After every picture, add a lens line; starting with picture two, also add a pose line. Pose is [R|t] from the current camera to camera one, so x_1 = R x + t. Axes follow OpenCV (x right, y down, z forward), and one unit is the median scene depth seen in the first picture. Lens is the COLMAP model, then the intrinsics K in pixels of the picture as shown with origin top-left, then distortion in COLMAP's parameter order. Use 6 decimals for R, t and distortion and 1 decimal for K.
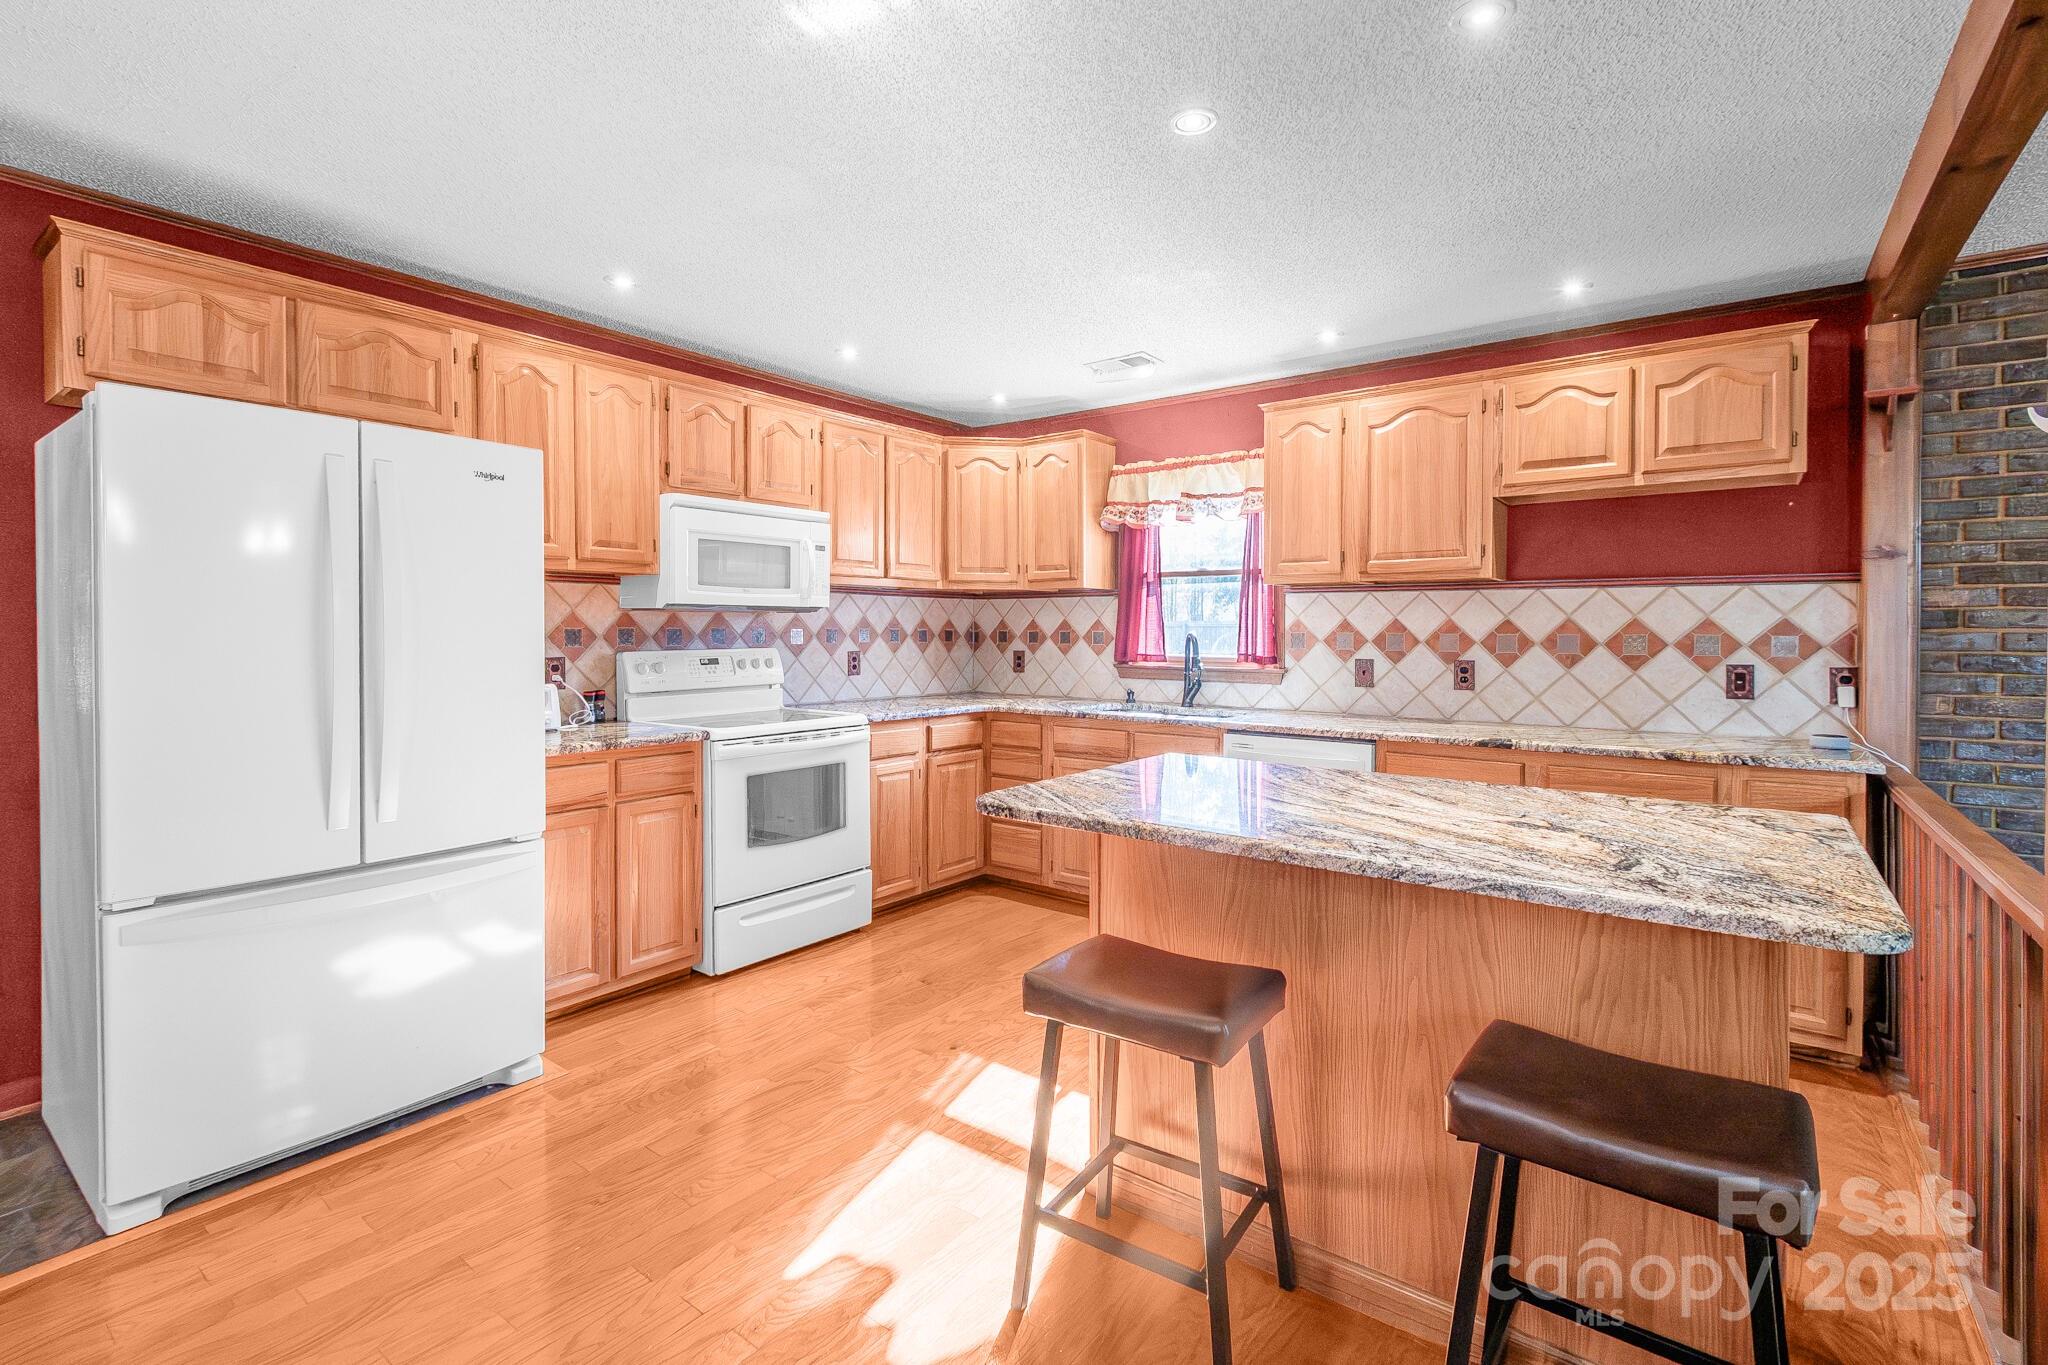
lens RADIAL K [[945.2, 0, 1059.8], [0, 945.2, 634.0], [0, 0, 1]] dist [0.001371, -0.001705]
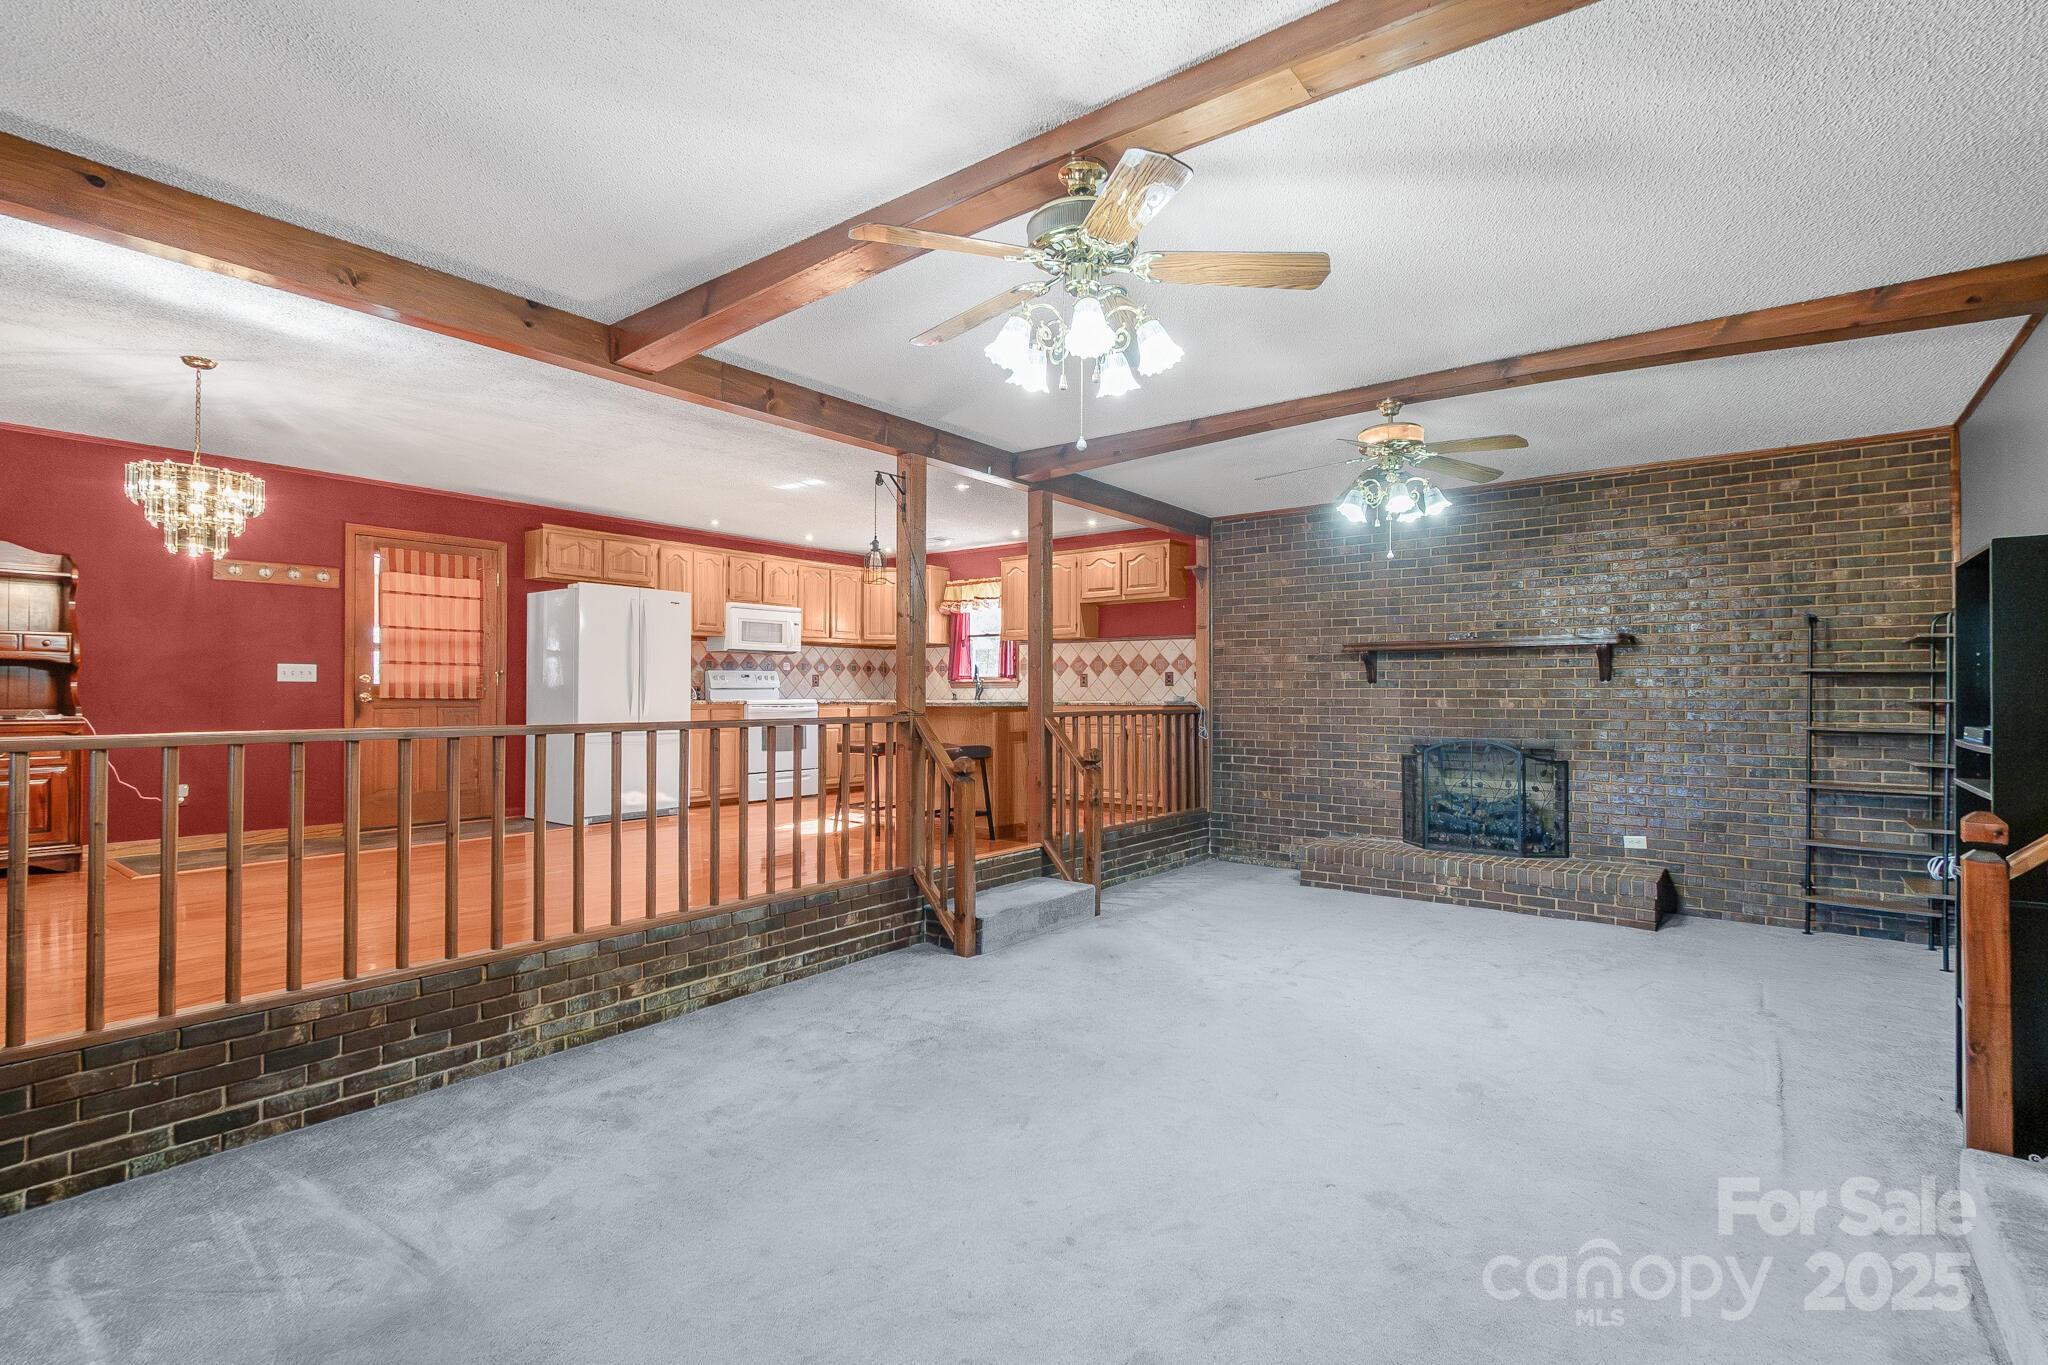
lens RADIAL K [[945.2, 0, 1102.5], [0, 945.2, 673.0], [0, 0, 1]] dist [0.001371, -0.001705]
pose [[0.999610, -0.003423, 0.027730, 0.413442], [0.004150, 0.999648, -0.026222, 0.086008], [-0.027630, 0.026327, 0.999271, -1.265118]]
